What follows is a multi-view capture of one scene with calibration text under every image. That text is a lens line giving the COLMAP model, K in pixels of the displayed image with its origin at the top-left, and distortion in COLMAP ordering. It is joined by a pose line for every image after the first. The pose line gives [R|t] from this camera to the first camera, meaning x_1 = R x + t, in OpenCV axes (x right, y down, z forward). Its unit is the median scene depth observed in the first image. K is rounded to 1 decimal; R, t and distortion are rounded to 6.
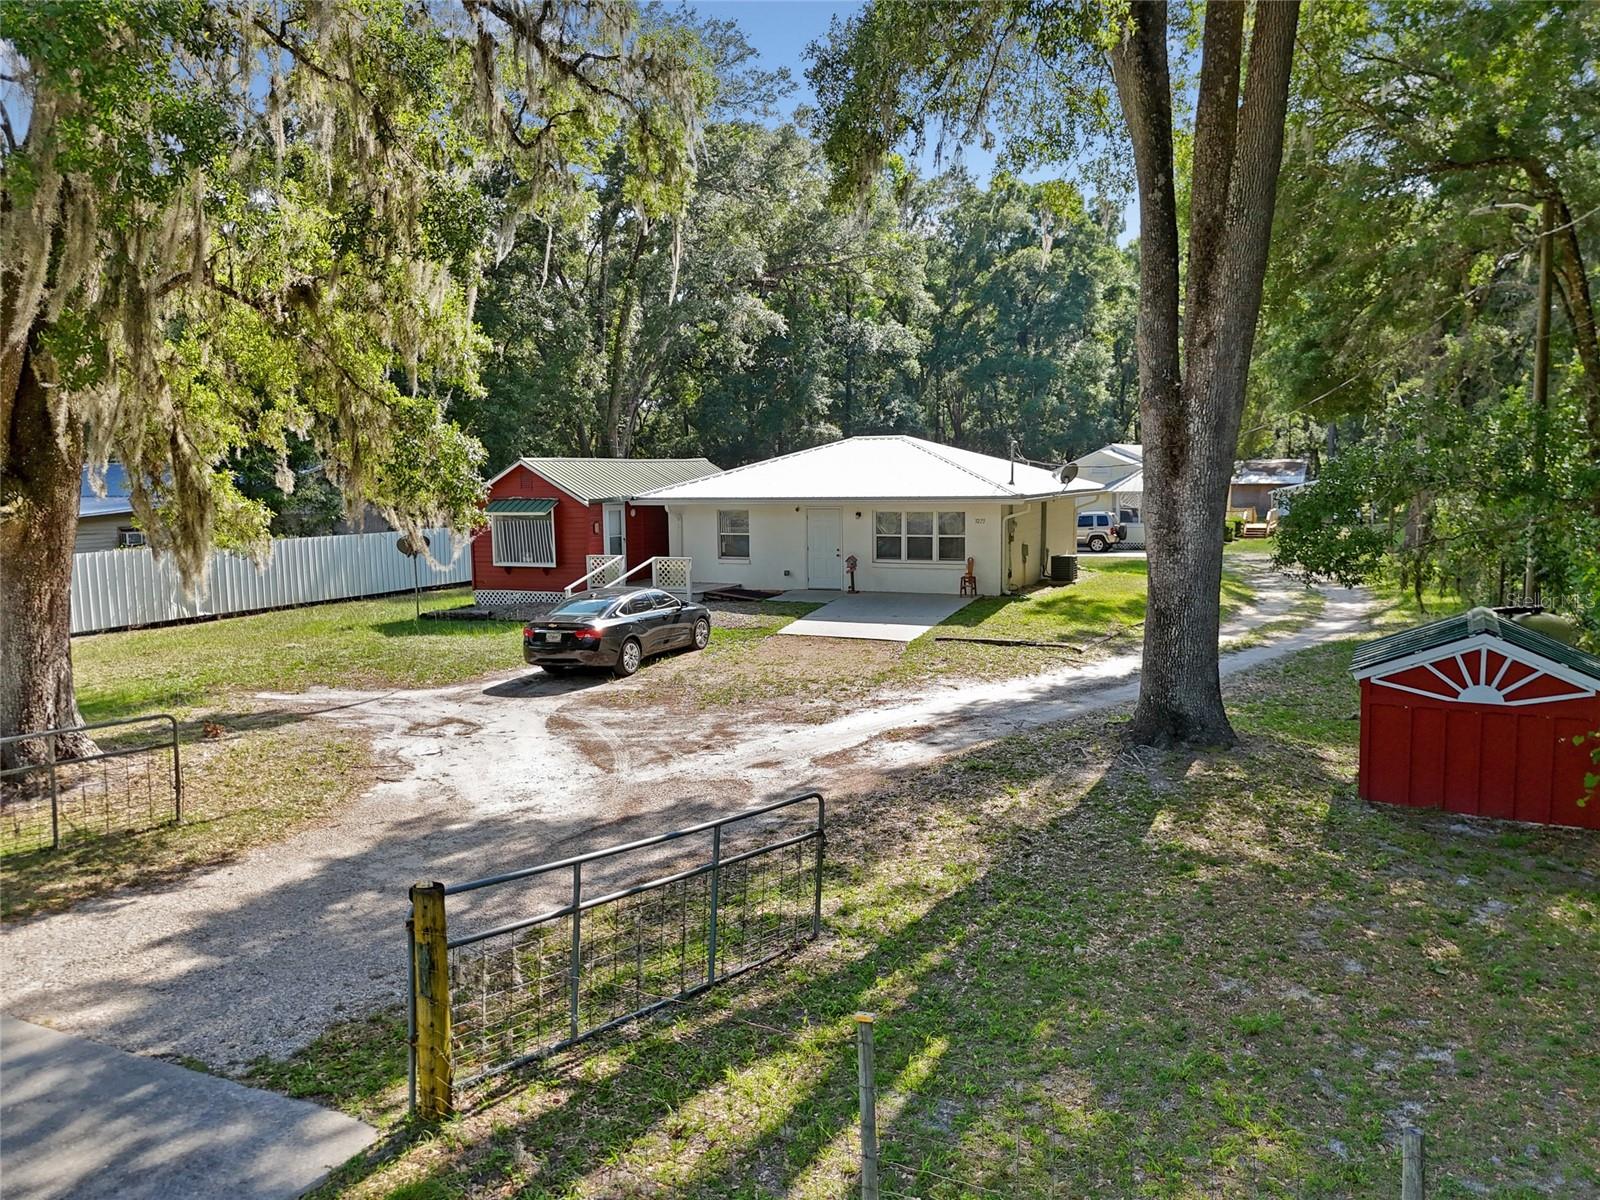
lens RADIAL K [[1164.1, 0, 794.2], [0, 1164.1, 609.2], [0, 0, 1]] dist [0.091650, -0.097010]
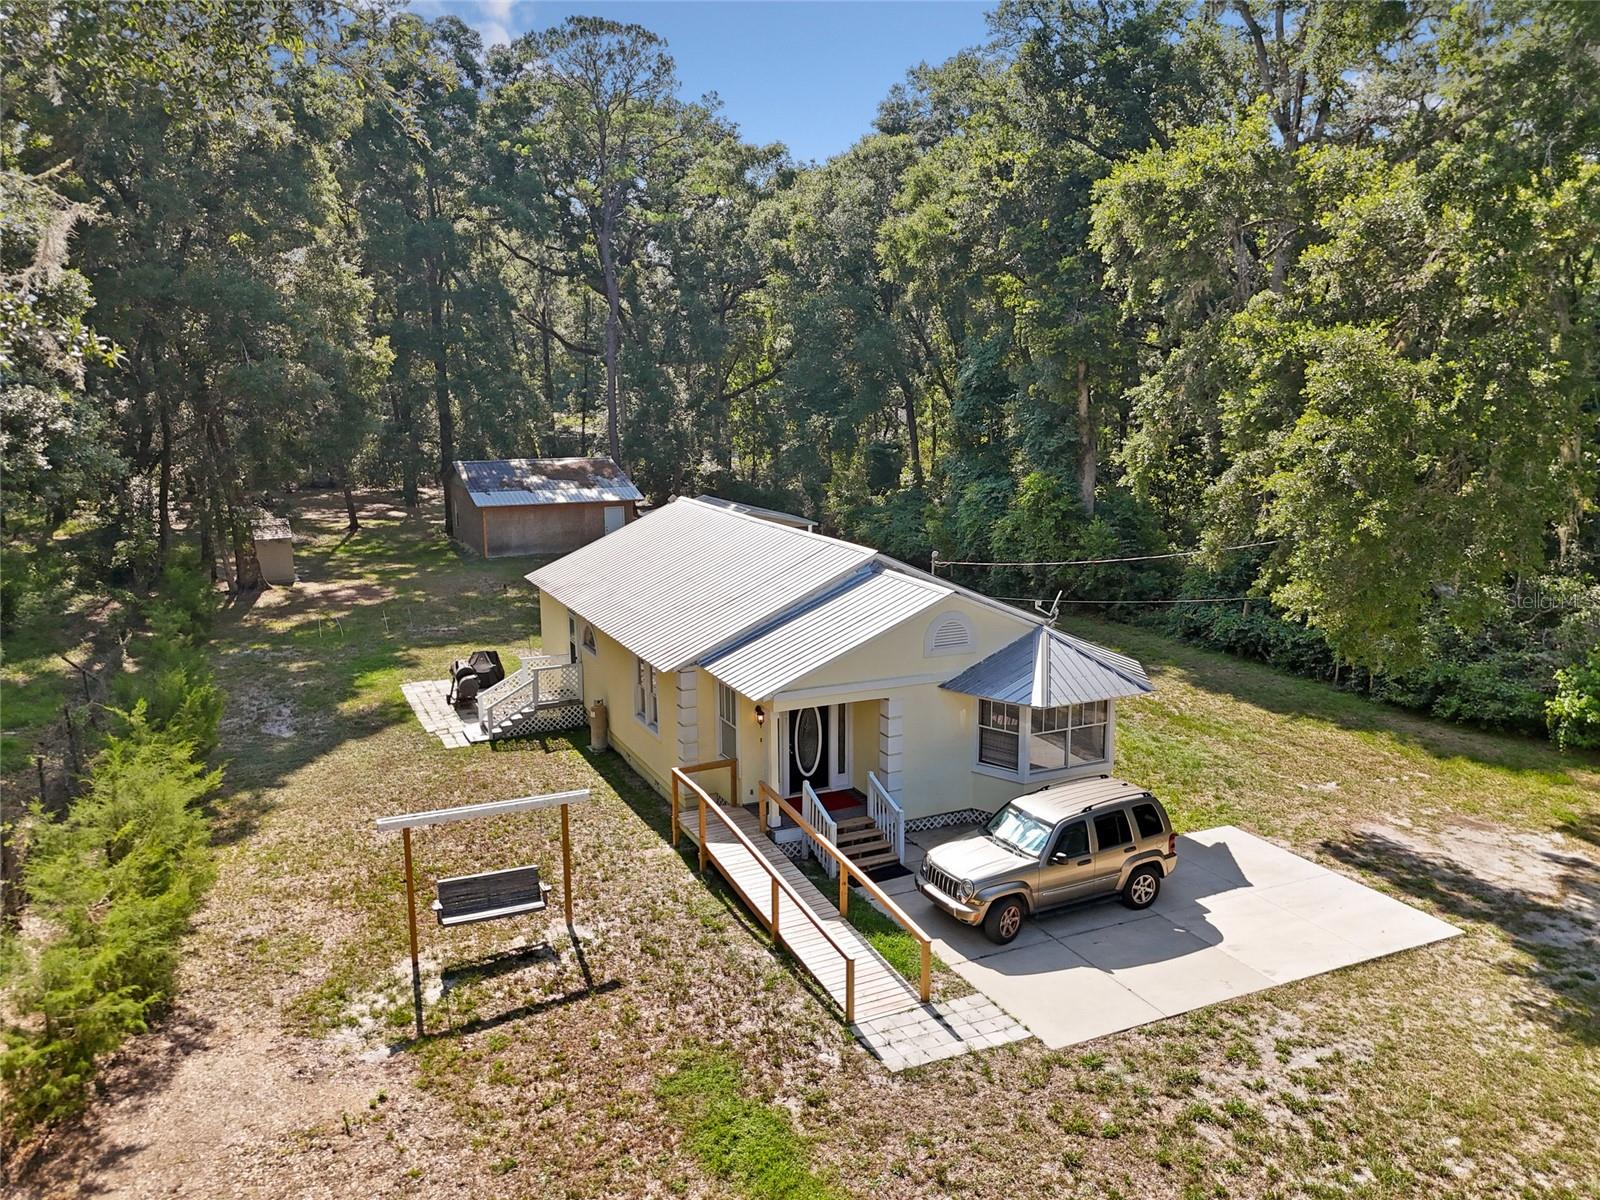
lens RADIAL K [[1164.1, 0, 794.2], [0, 1164.1, 609.2], [0, 0, 1]] dist [0.091650, -0.097010]
pose [[0.615181, -0.141772, 0.775534, -0.053985], [0.085731, 0.989895, 0.112953, -0.135850], [-0.783711, -0.003000, 0.621118, 0.616759]]
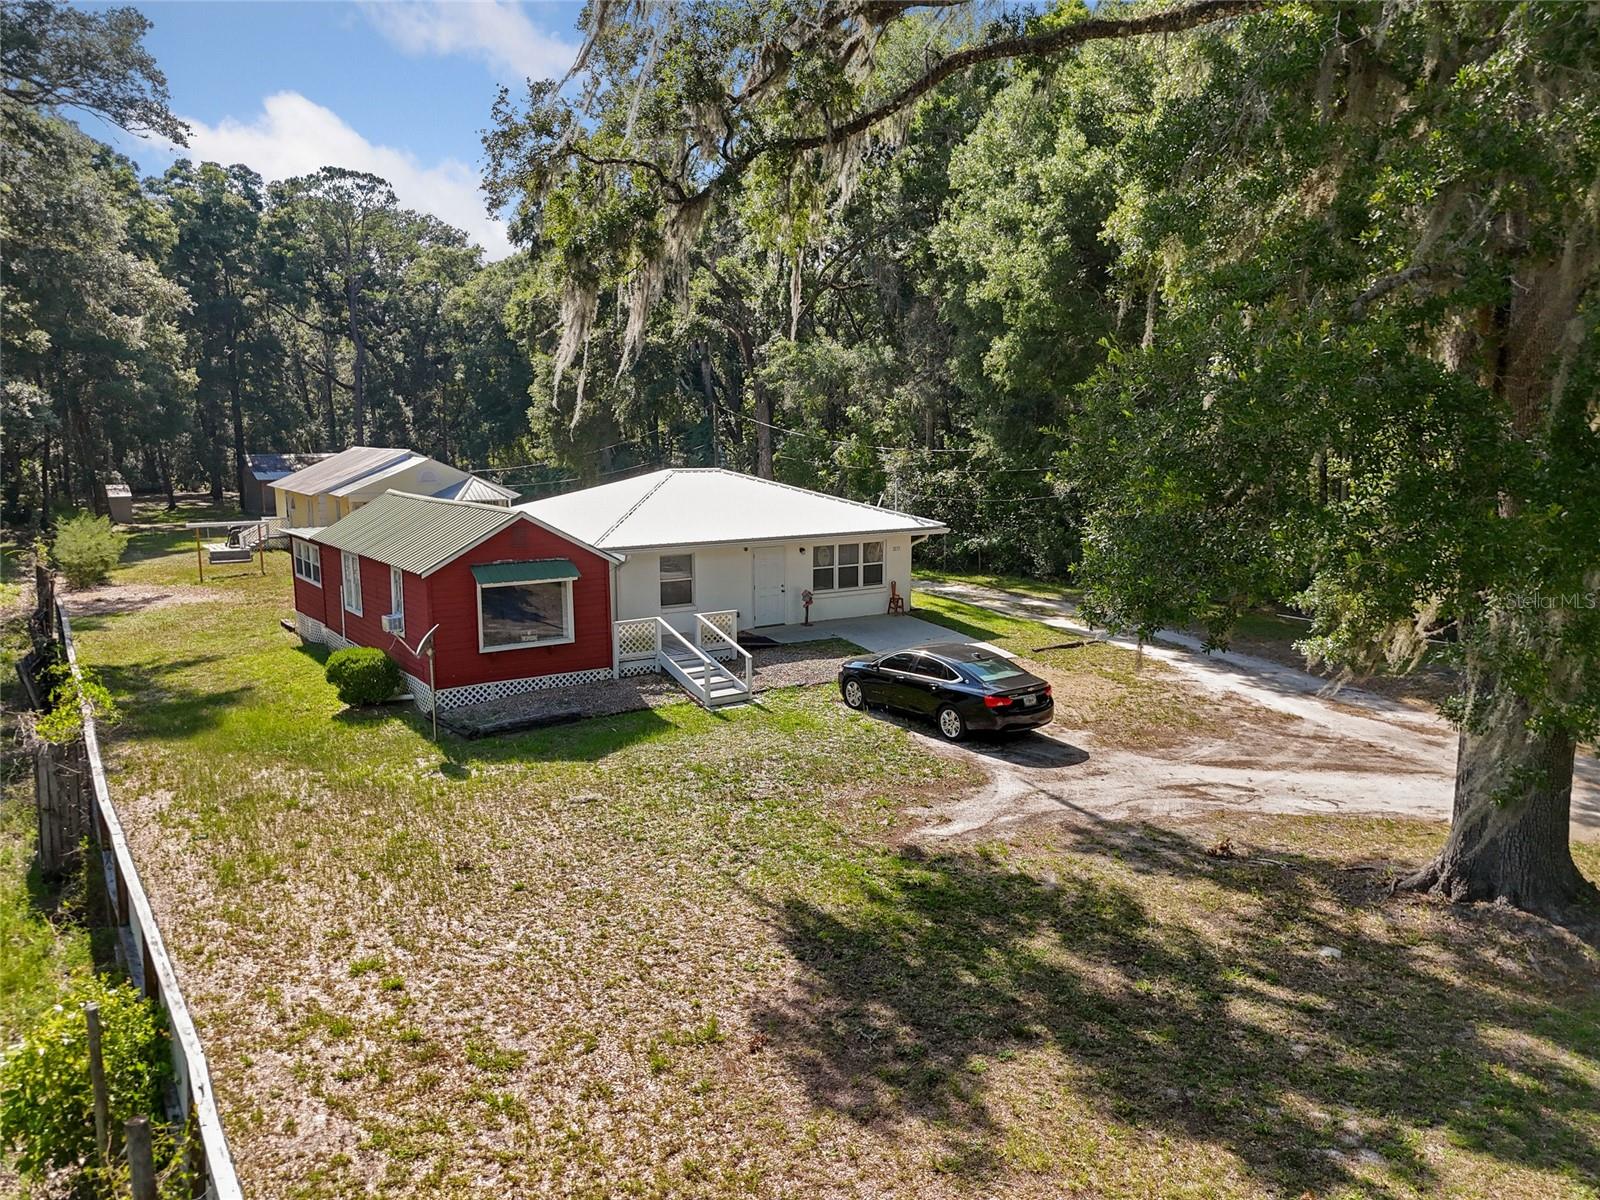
lens RADIAL K [[1164.1, 0, 794.2], [0, 1164.1, 609.2], [0, 0, 1]] dist [0.091650, -0.097010]
pose [[0.505175, -0.116480, 0.855120, -0.334690], [0.099247, 0.992117, 0.076509, -0.043600], [-0.857291, 0.046217, 0.512753, 0.192783]]
